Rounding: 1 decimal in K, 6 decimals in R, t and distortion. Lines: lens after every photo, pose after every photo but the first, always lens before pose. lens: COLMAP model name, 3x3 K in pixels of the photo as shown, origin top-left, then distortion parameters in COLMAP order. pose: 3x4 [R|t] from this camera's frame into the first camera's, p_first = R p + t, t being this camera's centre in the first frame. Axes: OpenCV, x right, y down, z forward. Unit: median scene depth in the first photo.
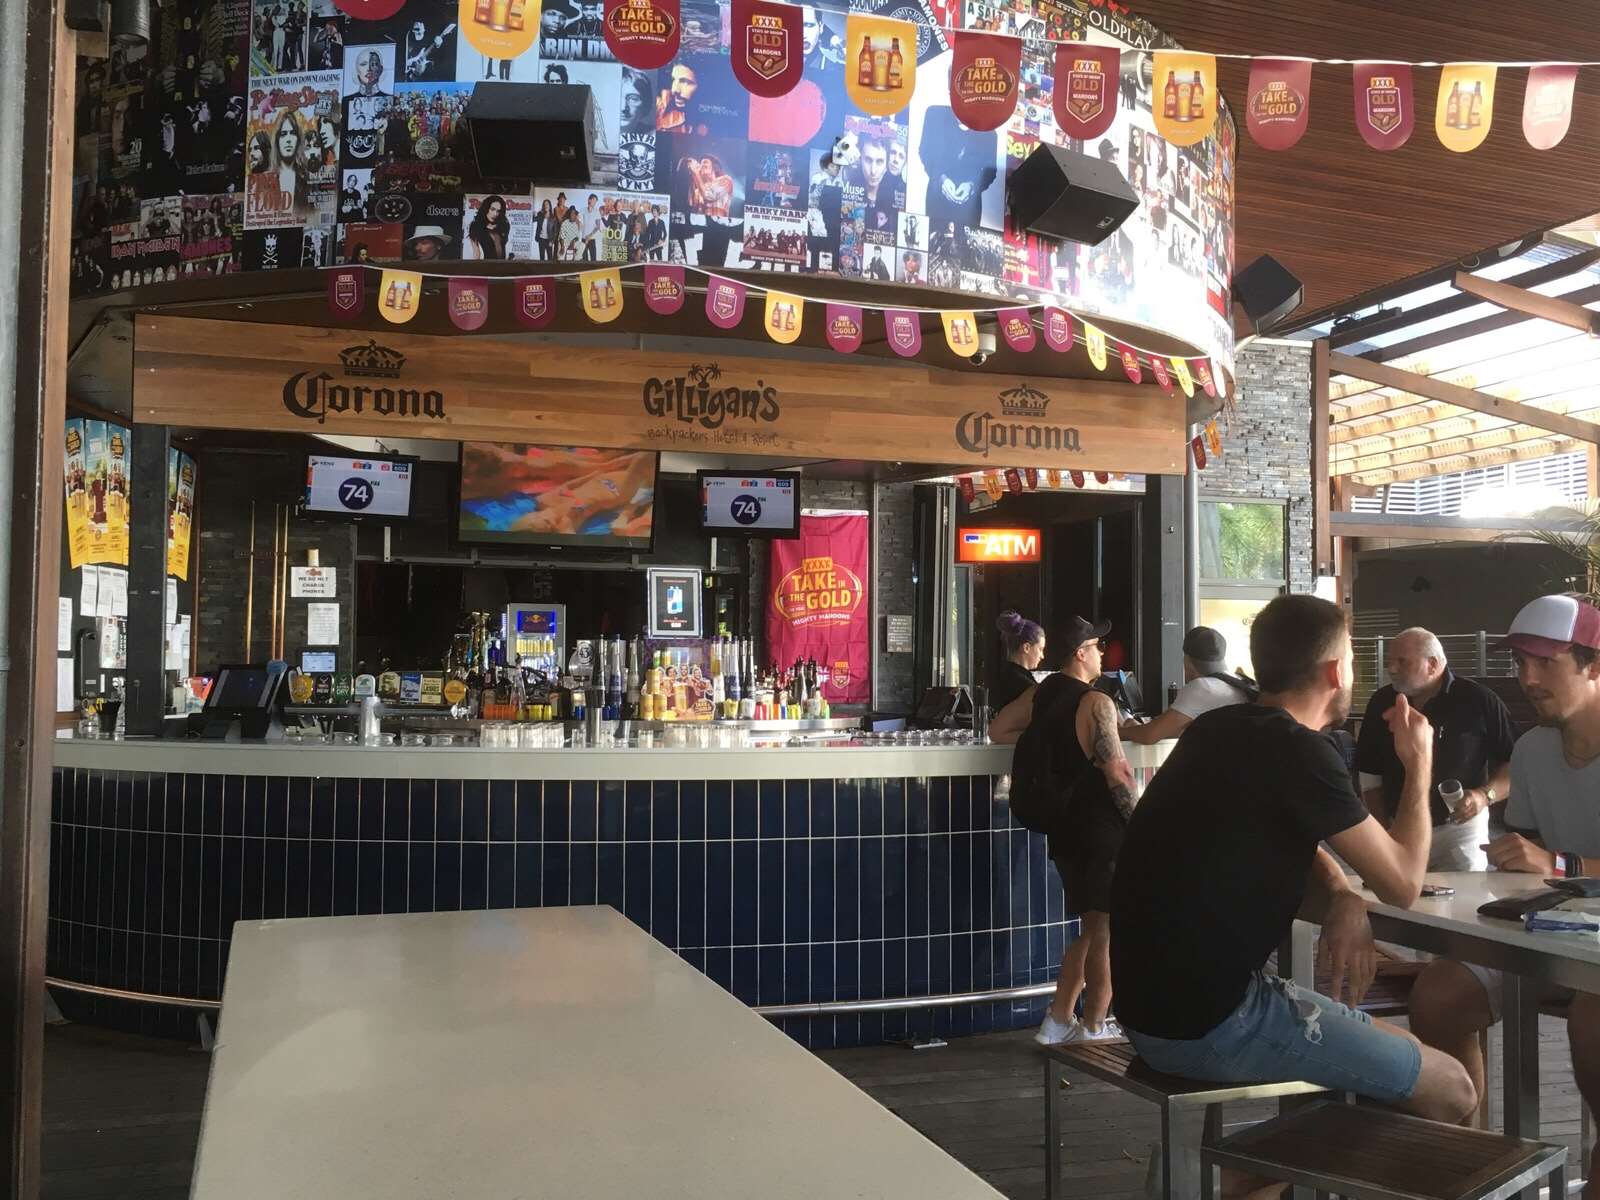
lens RADIAL K [[1613.7, 0, 802.0], [0, 1613.7, 597.4], [0, 0, 1]] dist [0.058353, 0.000000]
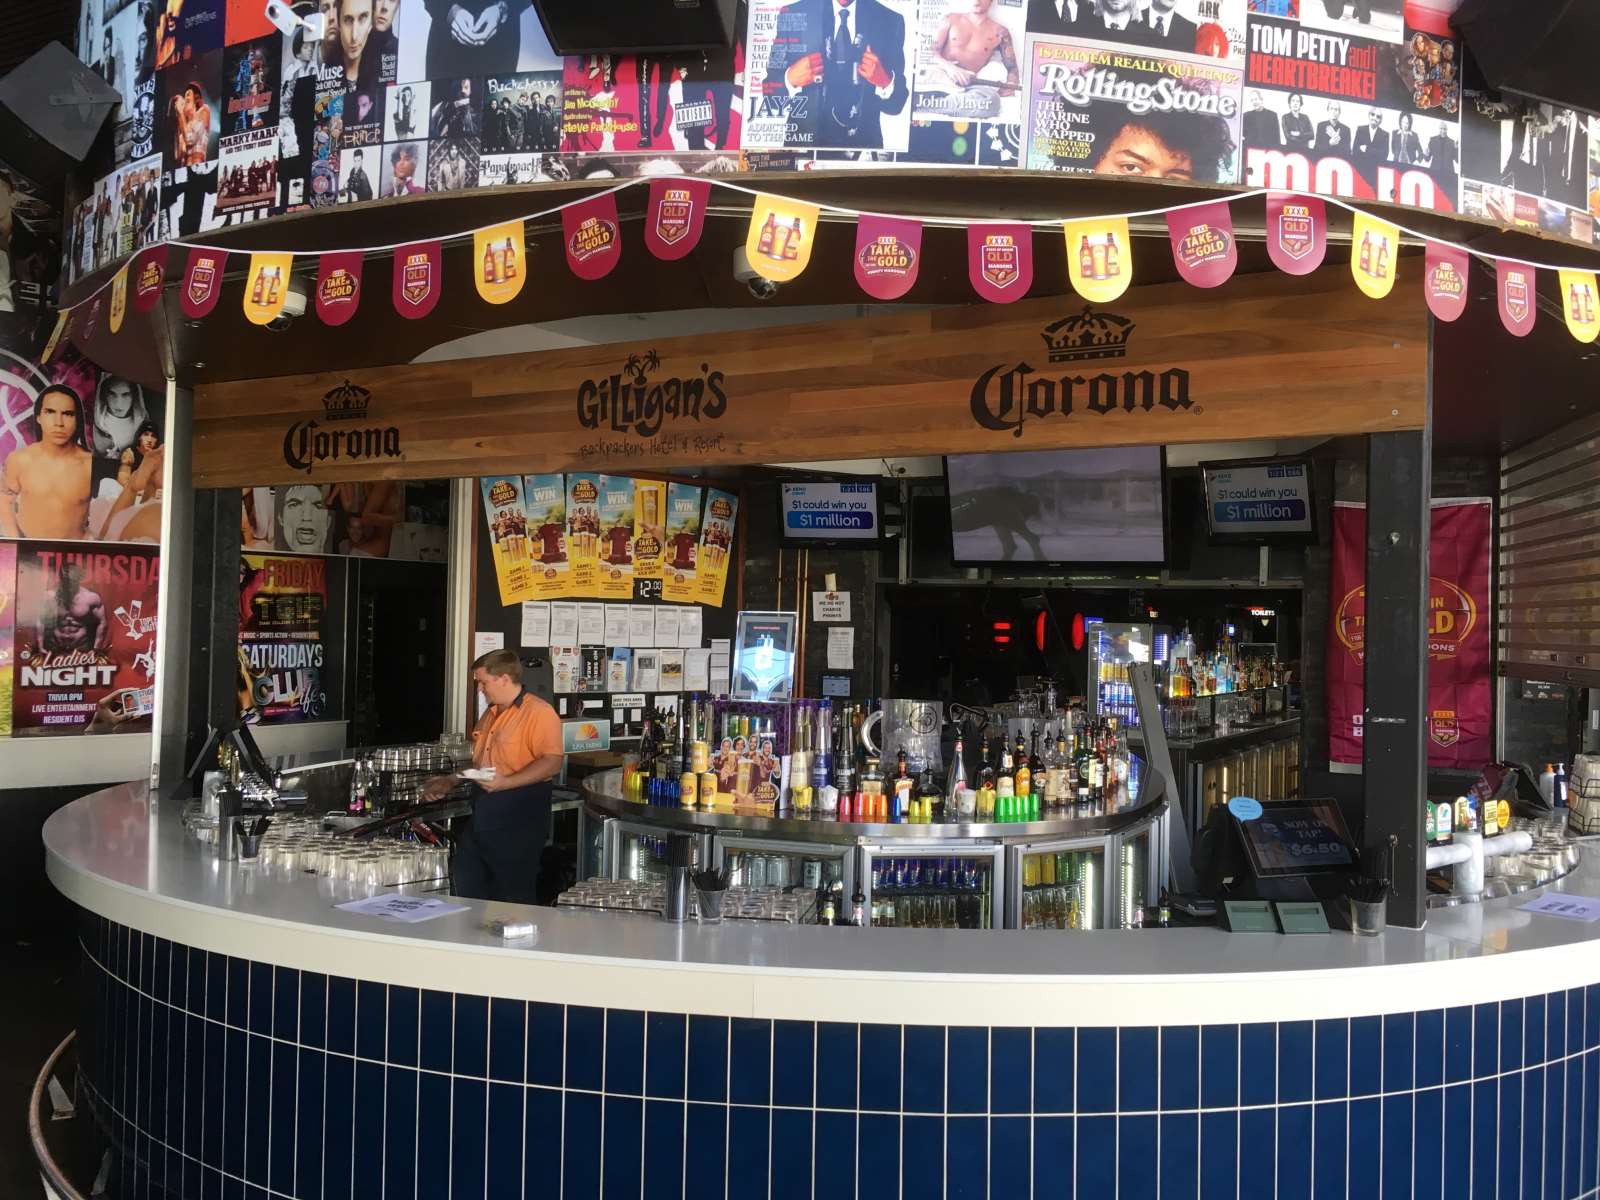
lens RADIAL K [[1363.3, 0, 800.6], [0, 1363.3, 606.4], [0, 0, 1]] dist [0.058419, -0.077362]
pose [[0.674143, -0.001191, -0.738600, 0.536304], [0.017503, 0.999744, 0.014364, -0.037685], [0.738393, -0.022611, 0.673991, 0.711705]]
